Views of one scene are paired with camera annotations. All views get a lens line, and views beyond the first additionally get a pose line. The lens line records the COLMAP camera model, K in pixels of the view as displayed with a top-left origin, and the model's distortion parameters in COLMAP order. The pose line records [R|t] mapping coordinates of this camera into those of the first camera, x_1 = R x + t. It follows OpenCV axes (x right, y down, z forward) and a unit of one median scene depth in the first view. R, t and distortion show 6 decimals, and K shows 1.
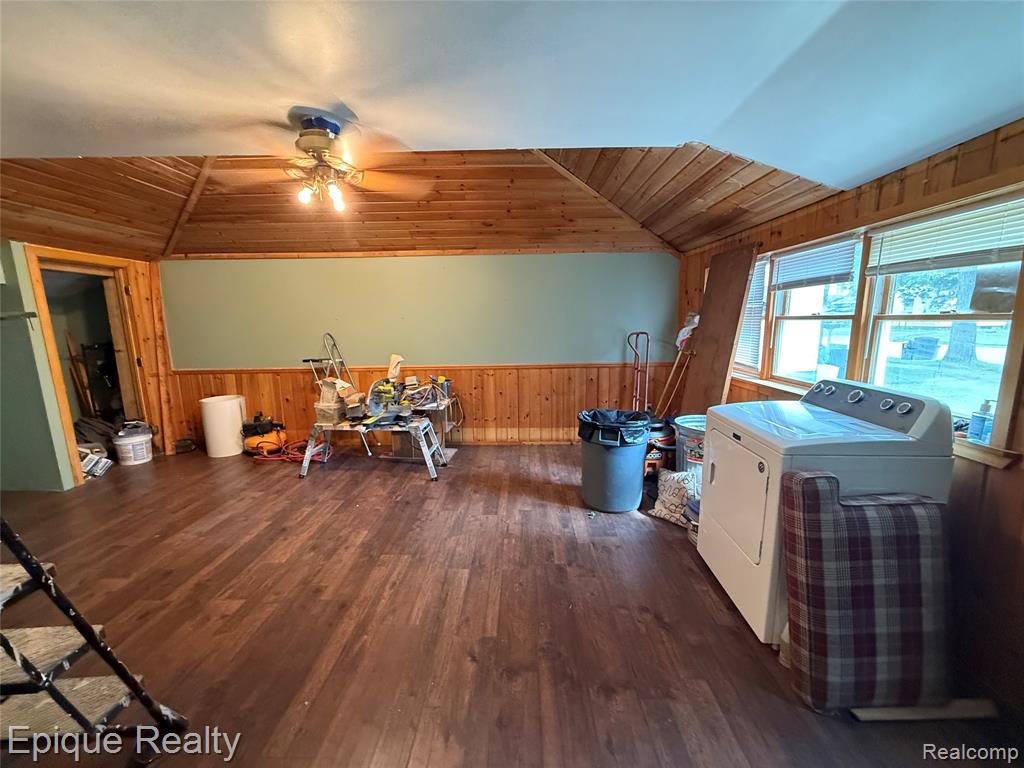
lens RADIAL K [[408.6, 0, 512.6], [0, 408.6, 386.5], [0, 0, 1]] dist [-0.000275, -0.000053]
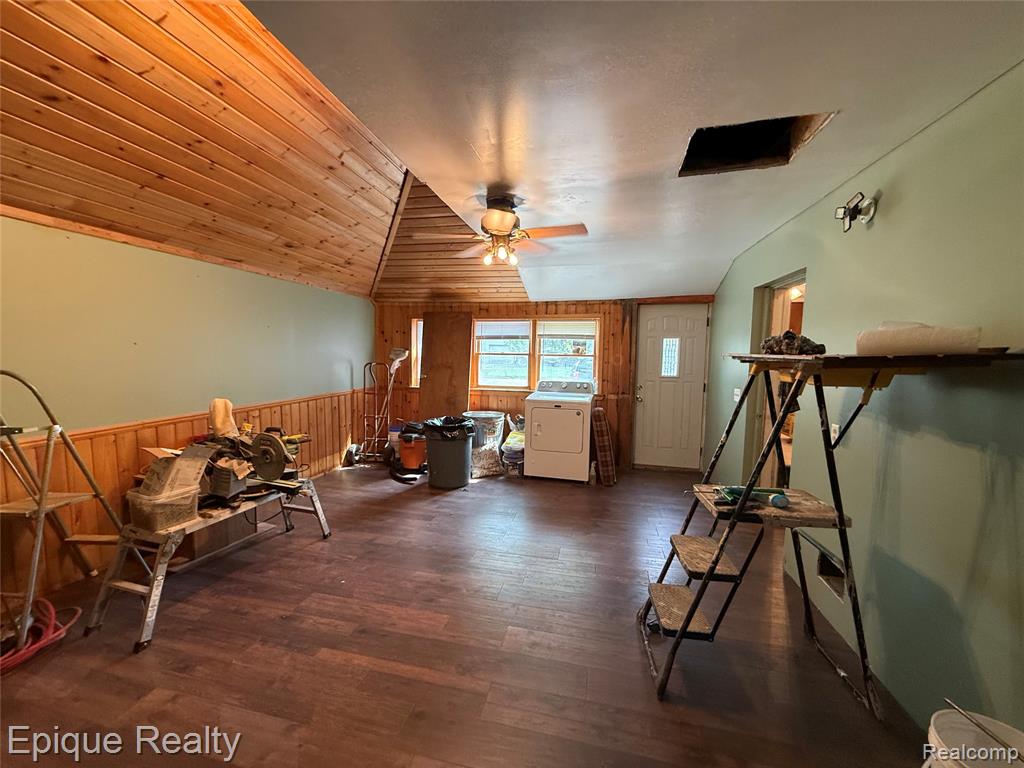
lens RADIAL K [[408.6, 0, 509.2], [0, 408.6, 387.8], [0, 0, 1]] dist [-0.000275, -0.000053]
pose [[0.202101, -0.069474, 0.976897, -1.123601], [0.139280, 0.989381, 0.041548, -0.073628], [-0.969410, 0.127665, 0.209631, 0.497194]]
